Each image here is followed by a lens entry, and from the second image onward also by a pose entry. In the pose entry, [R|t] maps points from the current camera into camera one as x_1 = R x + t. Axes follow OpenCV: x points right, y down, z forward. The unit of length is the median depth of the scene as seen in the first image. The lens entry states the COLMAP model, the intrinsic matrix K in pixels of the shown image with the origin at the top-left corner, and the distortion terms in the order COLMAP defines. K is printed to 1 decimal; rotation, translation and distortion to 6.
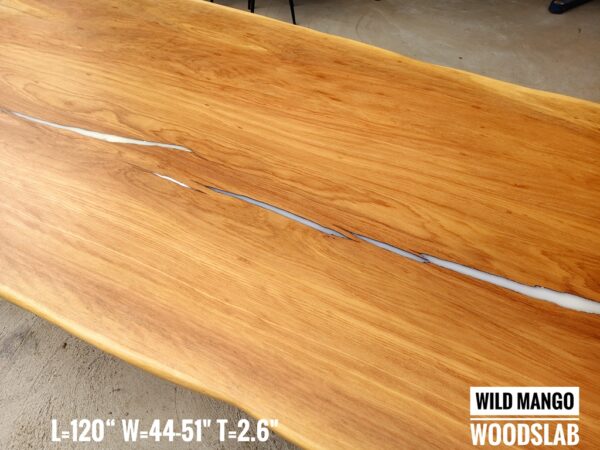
lens RADIAL K [[416.7, 0, 292.8], [0, 416.7, 225.2], [0, 0, 1]] dist [0.038019, -0.040504]
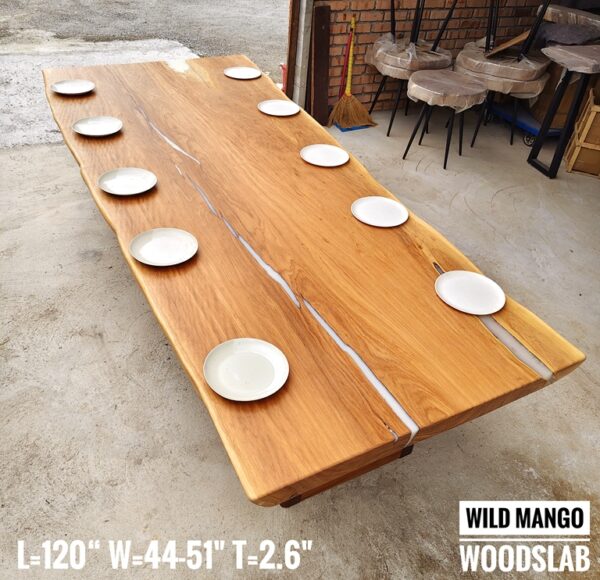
lens RADIAL K [[556.5, 0, 295.1], [0, 556.5, 293.9], [0, 0, 1]] dist [0.026745, 0.000000]
pose [[0.799681, 0.417951, -0.431077, 1.388703], [-0.499438, 0.861537, -0.091191, 0.327560], [0.333276, 0.288220, 0.897695, -0.882246]]
